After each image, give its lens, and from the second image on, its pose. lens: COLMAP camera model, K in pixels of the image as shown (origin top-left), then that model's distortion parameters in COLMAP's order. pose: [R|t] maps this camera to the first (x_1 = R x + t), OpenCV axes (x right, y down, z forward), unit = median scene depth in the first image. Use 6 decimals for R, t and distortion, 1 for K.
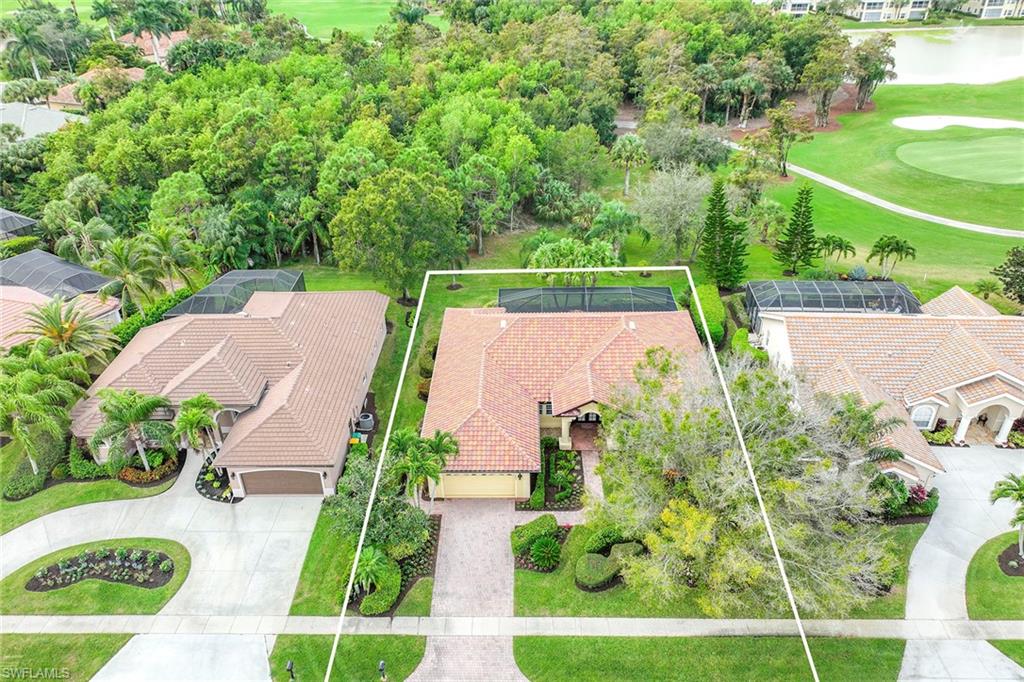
lens RADIAL K [[718.6, 0, 510.8], [0, 718.6, 357.3], [0, 0, 1]] dist [-0.002073, 0.022891]
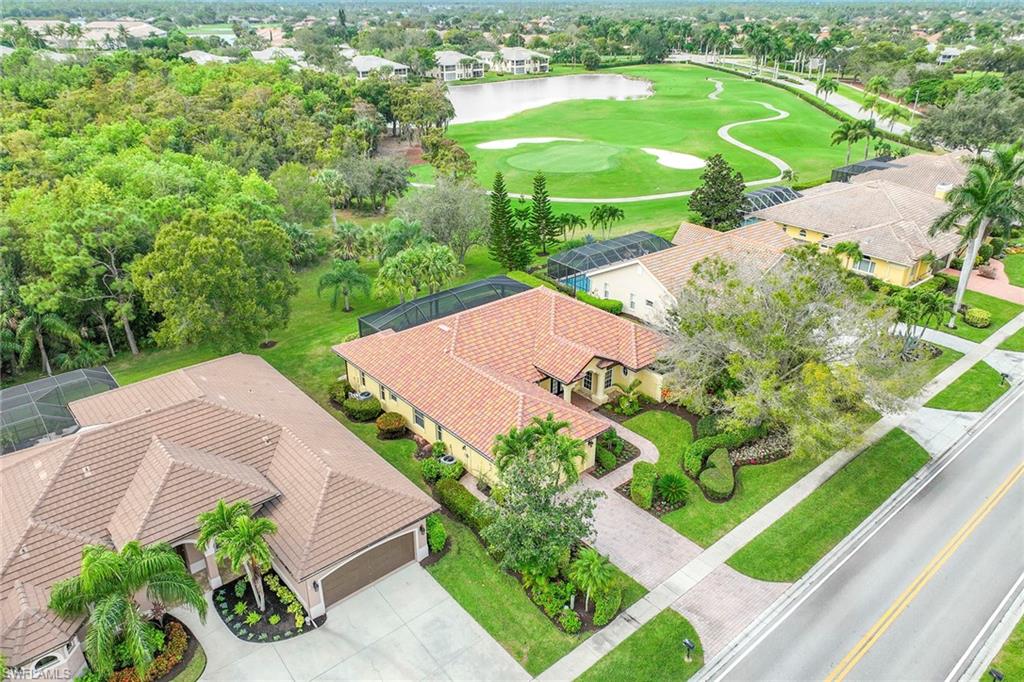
lens RADIAL K [[718.6, 0, 512.4], [0, 718.6, 339.6], [0, 0, 1]] dist [-0.002073, 0.022891]
pose [[0.747024, -0.268724, 0.608064, -0.589433], [0.347403, 0.937634, -0.012423, 0.011150], [-0.566803, 0.220524, 0.793791, 0.256403]]
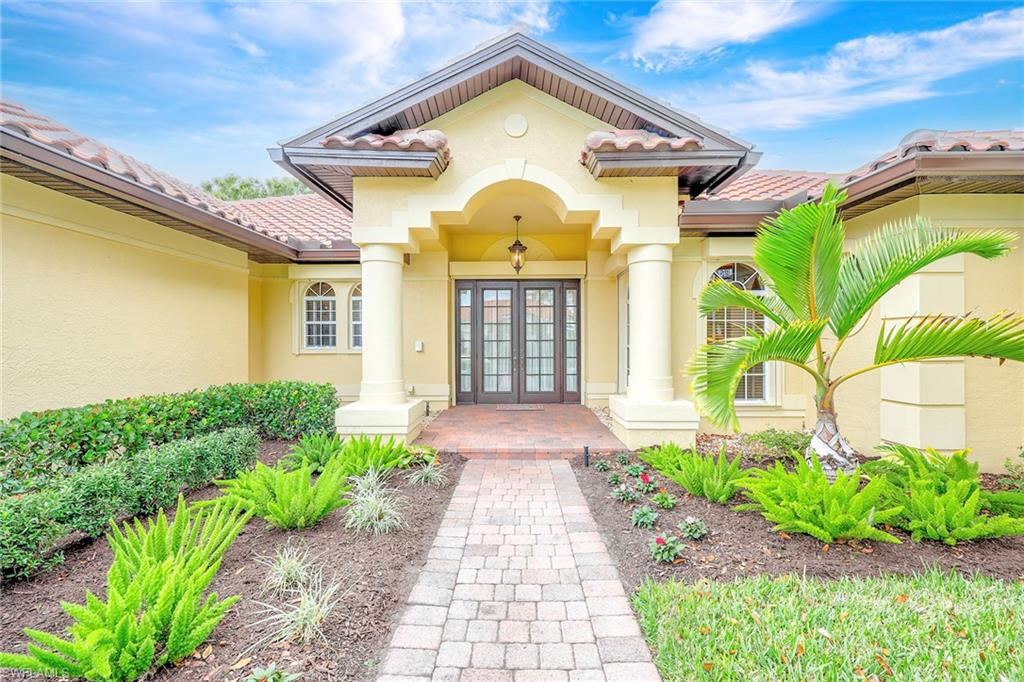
lens RADIAL K [[414.0, 0, 509.8], [0, 414.0, 343.3], [0, 0, 1]] dist [0.001822, 0.000330]
pose [[0.999938, 0.009892, -0.005044, 0.115181], [-0.011057, 0.845569, -0.533752, 0.169784], [-0.001014, 0.533775, 0.845626, 0.966913]]
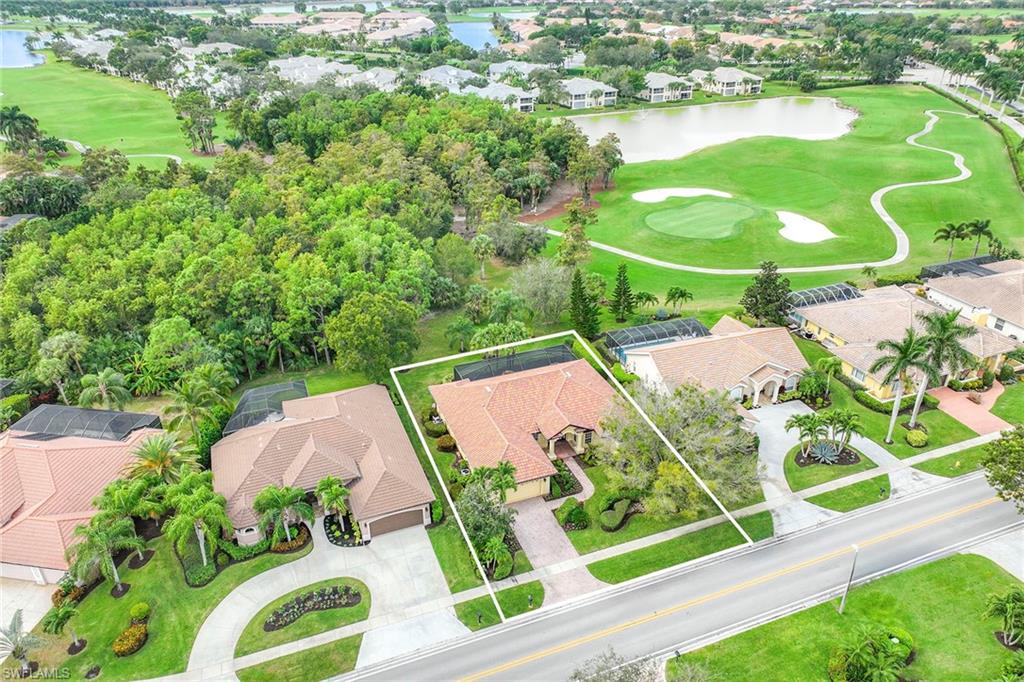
lens RADIAL K [[718.6, 0, 511.1], [0, 718.6, 333.9], [0, 0, 1]] dist [-0.002073, 0.022891]
pose [[0.925312, -0.163170, 0.342307, -0.531019], [0.196303, 0.978437, -0.064242, -0.062077], [-0.324444, 0.126640, 0.937389, -0.498095]]
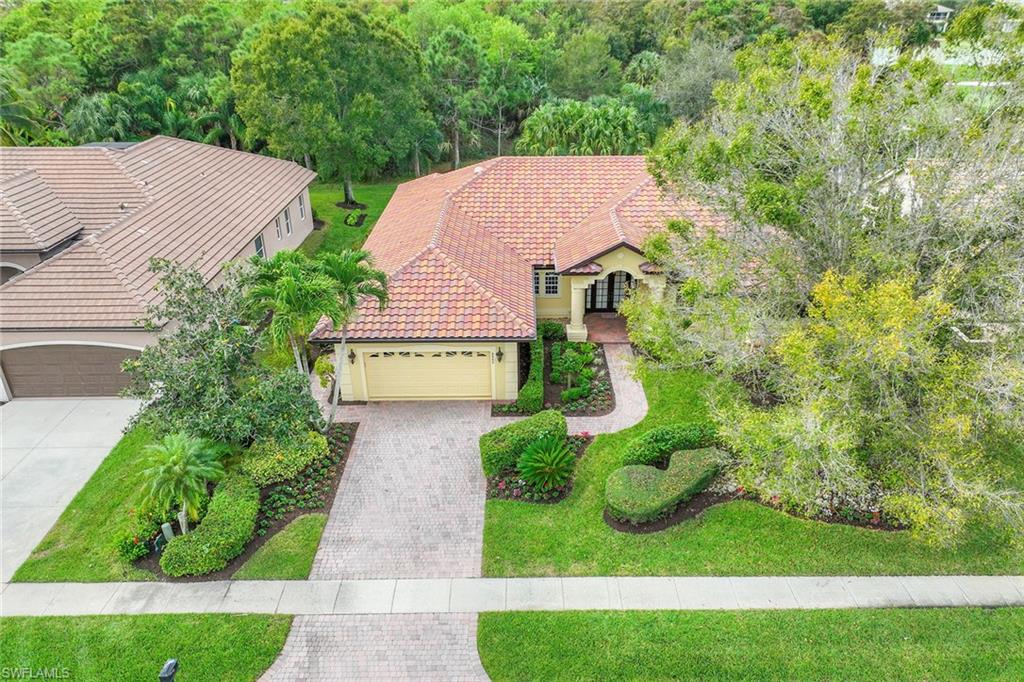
lens RADIAL K [[743.9, 0, 531.5], [0, 743.9, 360.8], [0, 0, 1]] dist [0.001872, 0.017172]
pose [[0.999491, -0.001038, 0.031874, 0.018354], [0.004013, 0.995619, -0.093414, 0.217238], [-0.031638, 0.093494, 0.995117, 0.400672]]
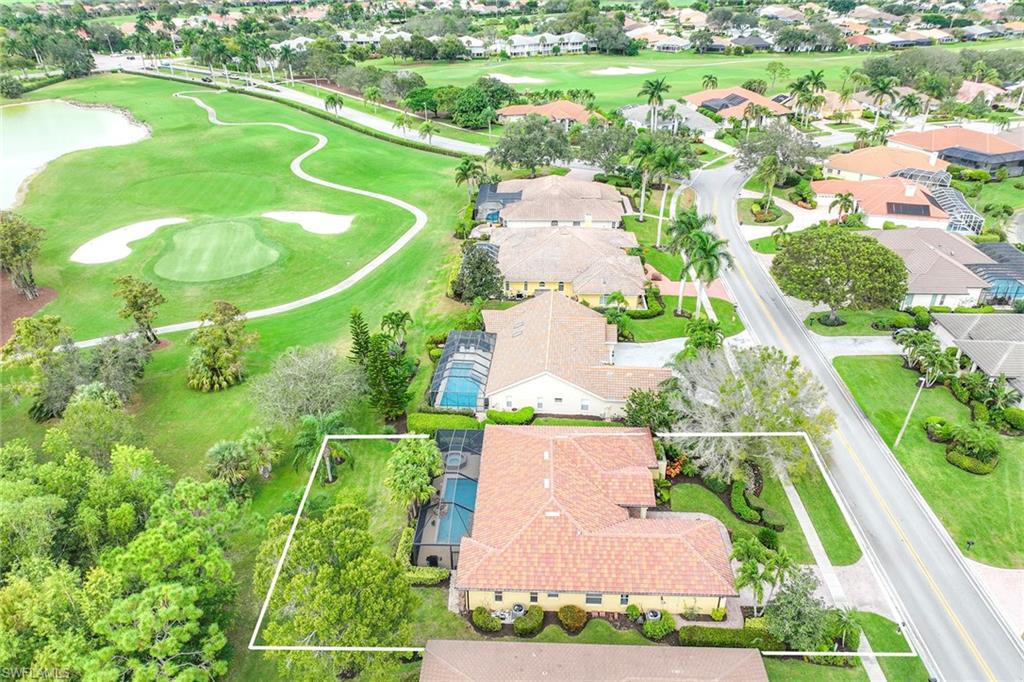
lens RADIAL K [[712.4, 0, 511.4], [0, 712.4, 337.4], [0, 0, 1]] dist [0.012877, 0.007158]
pose [[0.025989, -0.466820, 0.883970, -0.927156], [0.548947, 0.745680, 0.377650, -0.759951], [-0.835453, 0.475438, 0.275639, 0.743979]]
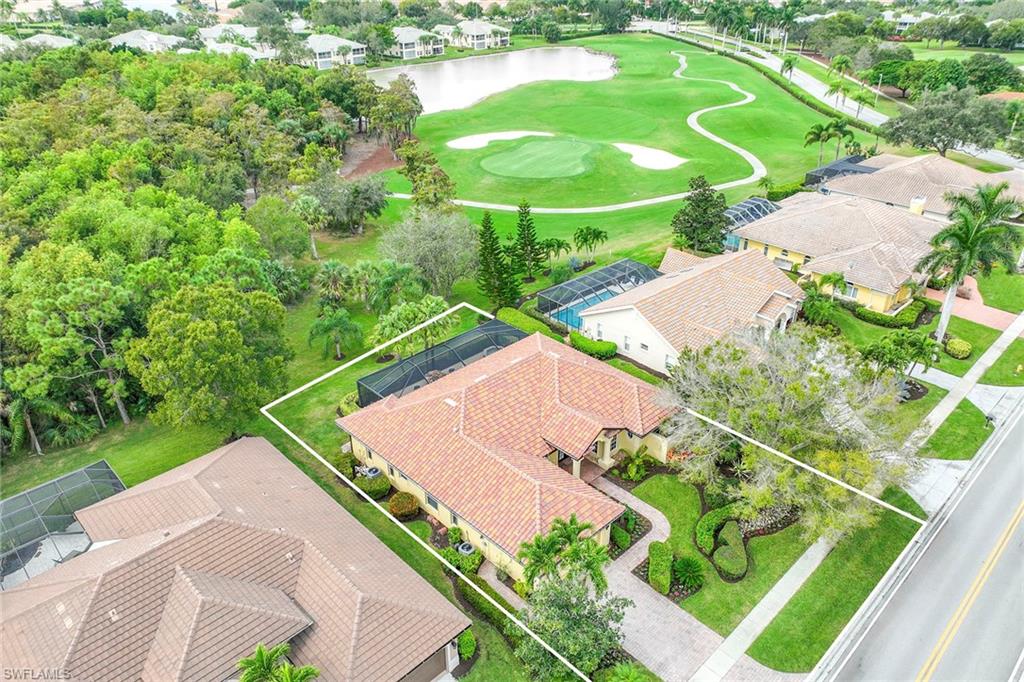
lens RADIAL K [[718.6, 0, 512.3], [0, 718.6, 339.3], [0, 0, 1]] dist [-0.002073, 0.022891]
pose [[0.704937, -0.326915, 0.629436, -0.586414], [0.378081, 0.924047, 0.056498, -0.165592], [-0.600098, 0.198150, 0.774996, 0.259262]]
